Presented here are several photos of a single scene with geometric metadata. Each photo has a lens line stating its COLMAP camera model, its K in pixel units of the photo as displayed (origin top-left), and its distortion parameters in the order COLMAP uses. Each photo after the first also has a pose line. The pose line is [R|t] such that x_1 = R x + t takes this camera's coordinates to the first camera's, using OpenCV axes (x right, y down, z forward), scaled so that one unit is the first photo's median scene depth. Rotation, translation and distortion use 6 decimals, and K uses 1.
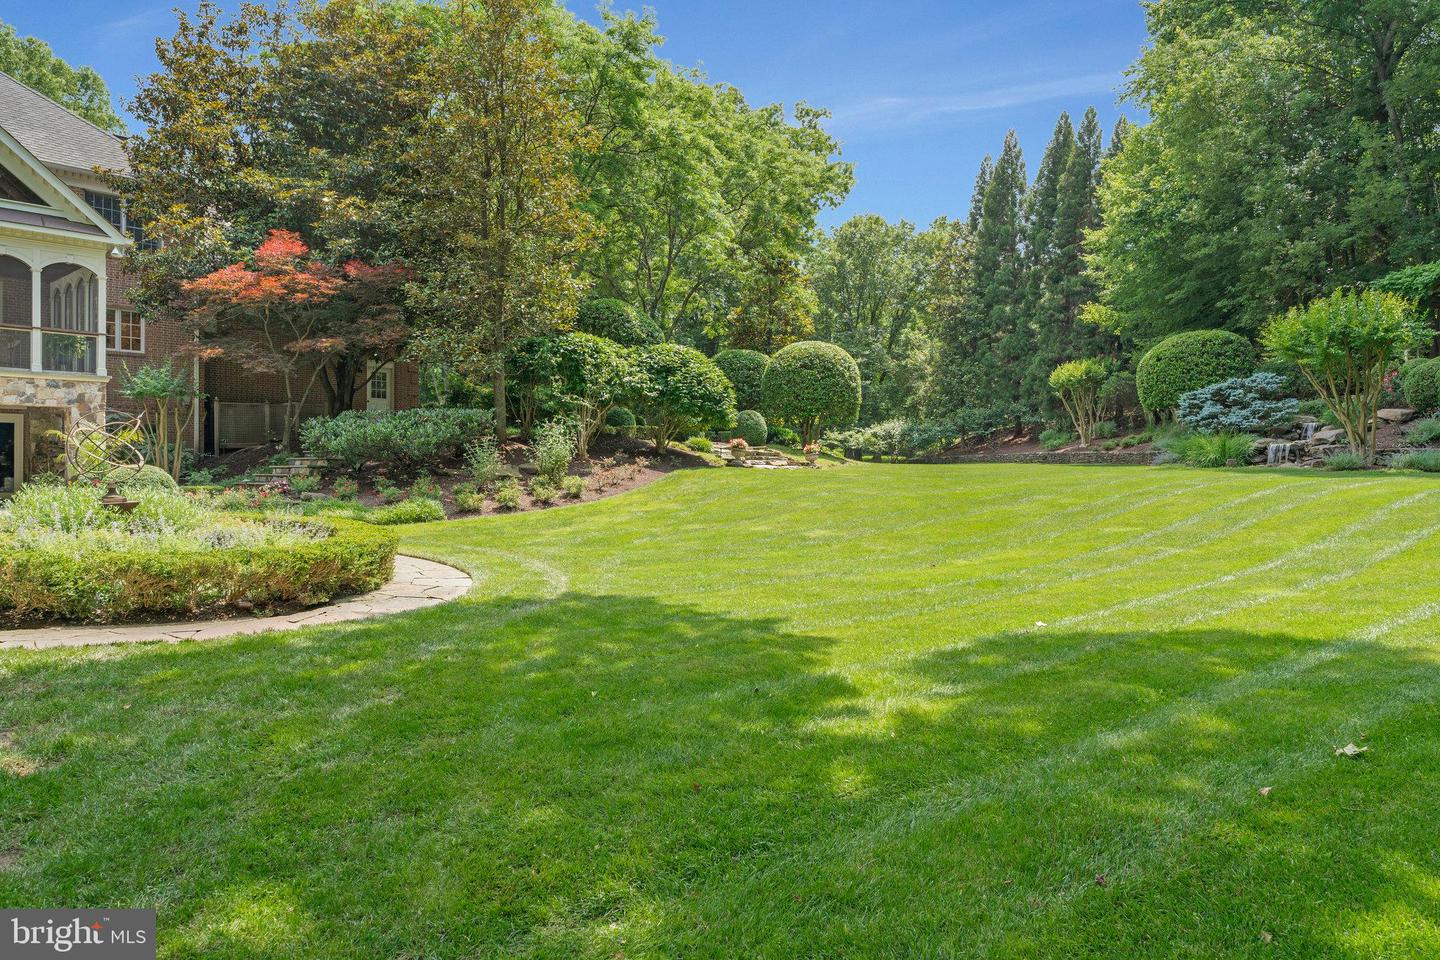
lens RADIAL K [[967.2, 0, 716.1], [0, 967.2, 479.8], [0, 0, 1]] dist [0.003973, -0.003704]
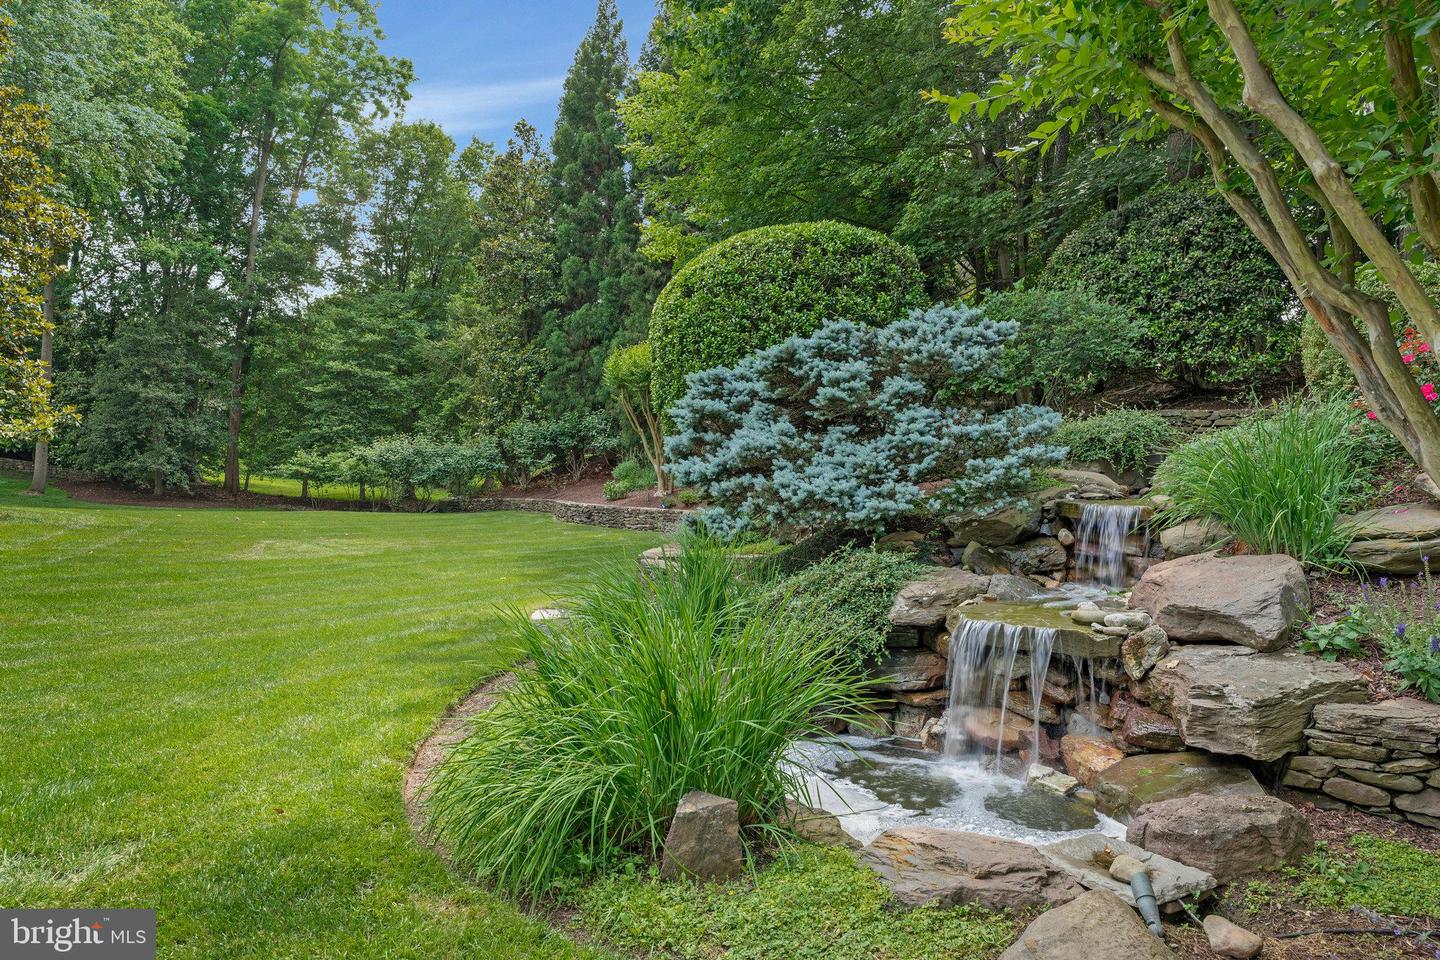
lens RADIAL K [[967.2, 0, 723.0], [0, 967.2, 477.8], [0, 0, 1]] dist [0.003973, -0.003704]
pose [[0.961962, 0.022130, 0.272284, 0.438766], [-0.017501, 0.999658, -0.019416, -0.057200], [-0.272621, 0.013913, 0.962021, 0.766123]]
